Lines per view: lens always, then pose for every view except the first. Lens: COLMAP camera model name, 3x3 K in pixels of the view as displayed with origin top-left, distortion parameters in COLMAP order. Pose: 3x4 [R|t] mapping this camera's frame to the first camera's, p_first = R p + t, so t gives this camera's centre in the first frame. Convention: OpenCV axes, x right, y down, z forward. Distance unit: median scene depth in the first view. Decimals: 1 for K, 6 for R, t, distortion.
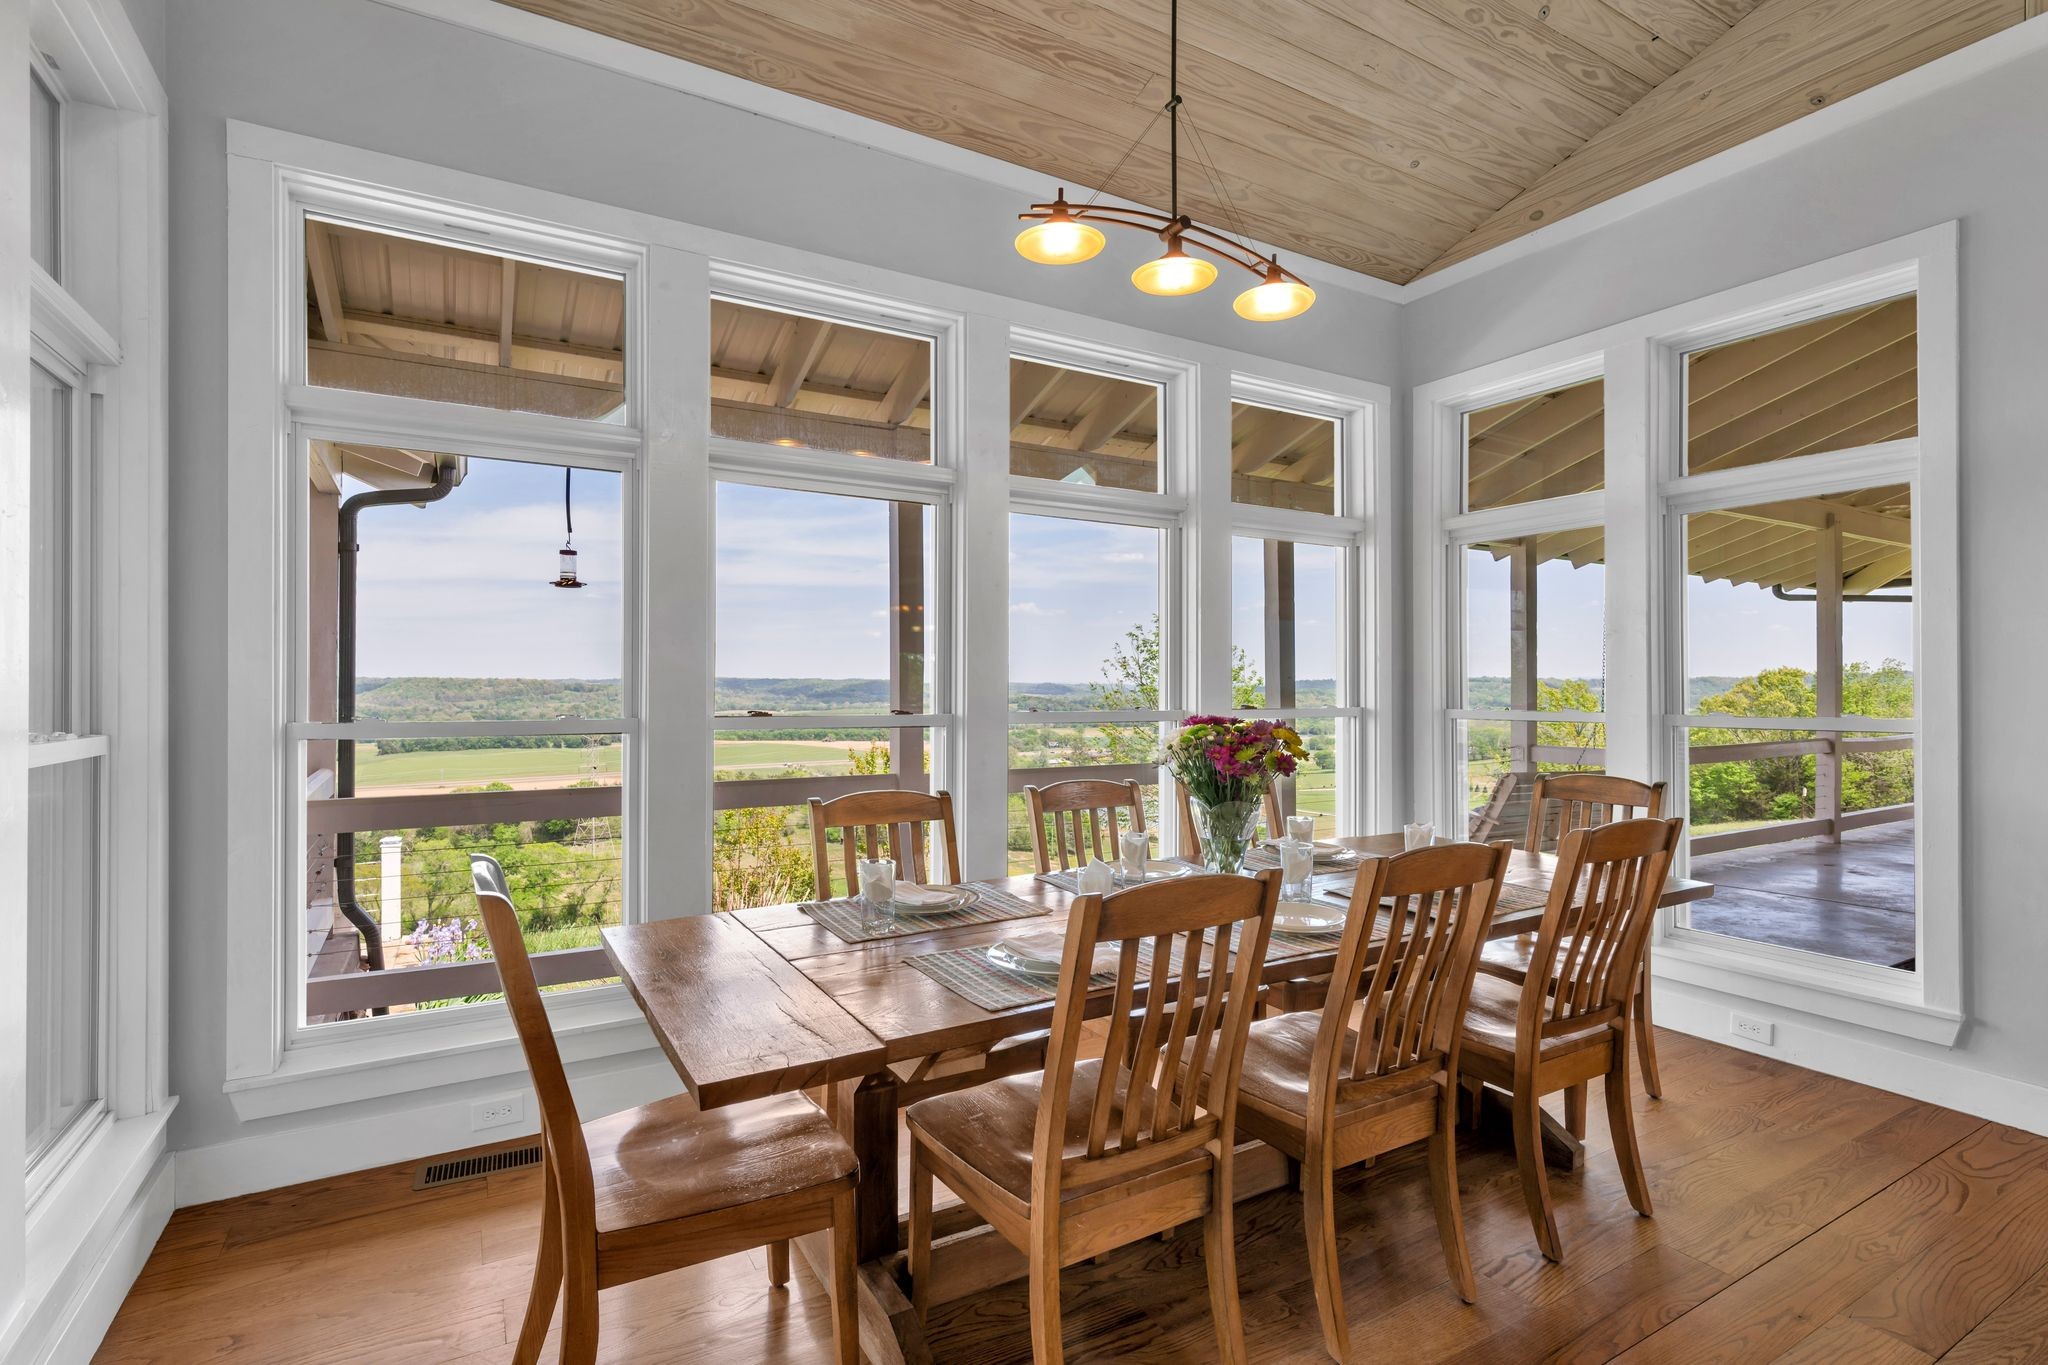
lens RADIAL K [[987.5, 0, 1016.9], [0, 987.5, 685.9], [0, 0, 1]] dist [-0.001475, -0.000522]
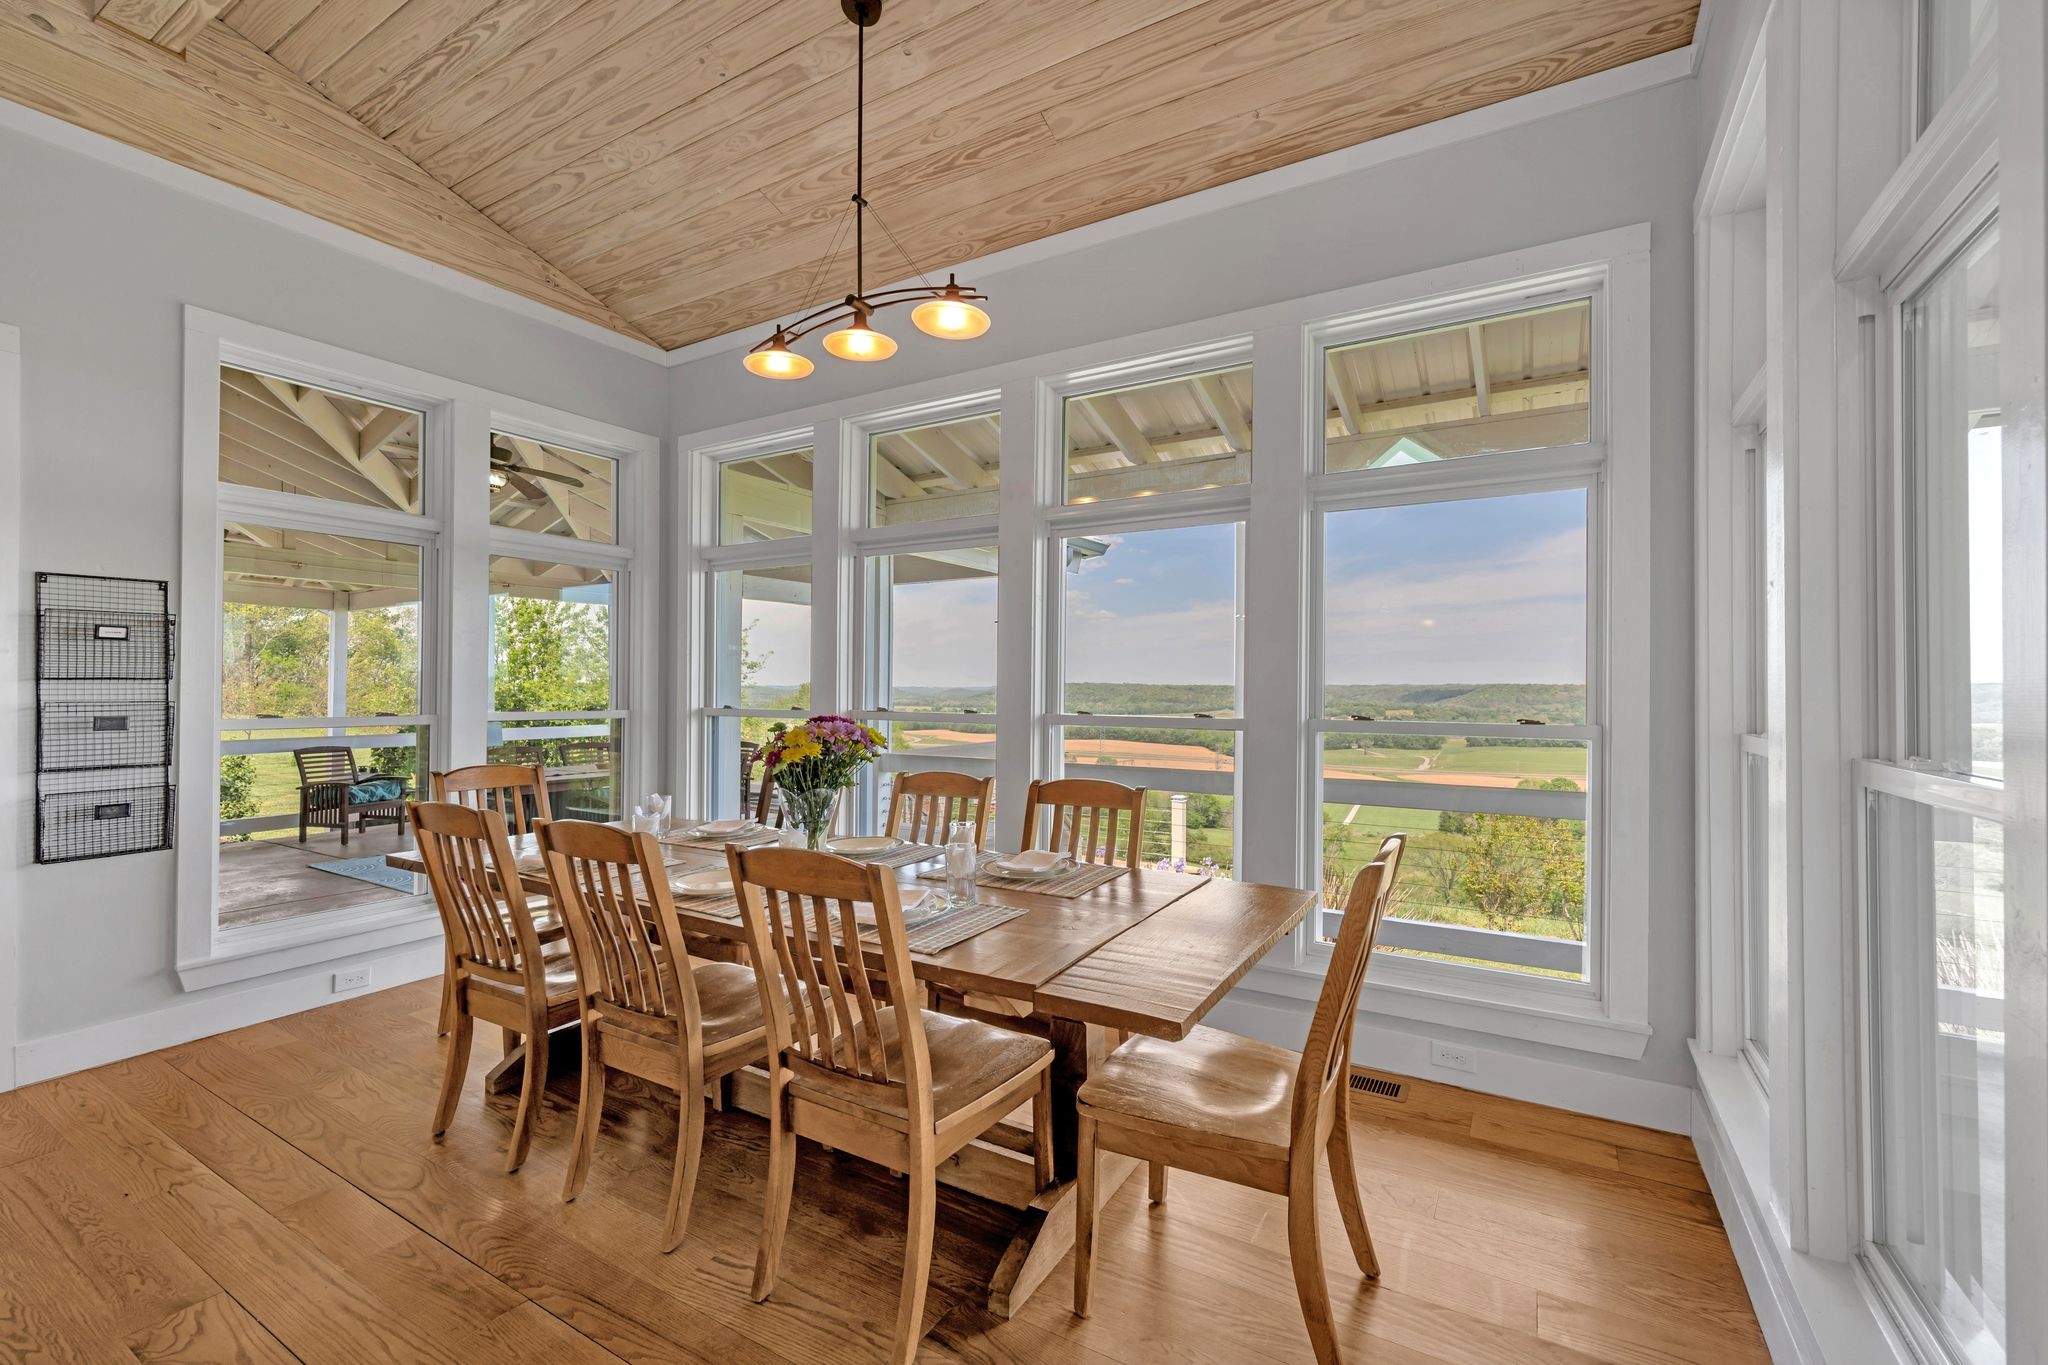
lens RADIAL K [[853.3, 0, 1034.2], [0, 853.3, 675.6], [0, 0, 1]] dist [0.000858, 0.000019]
pose [[0.496198, -0.014121, -0.868094, 0.100920], [-0.001861, 0.999848, -0.017327, -0.000352], [0.868207, 0.010213, 0.496097, 0.060076]]
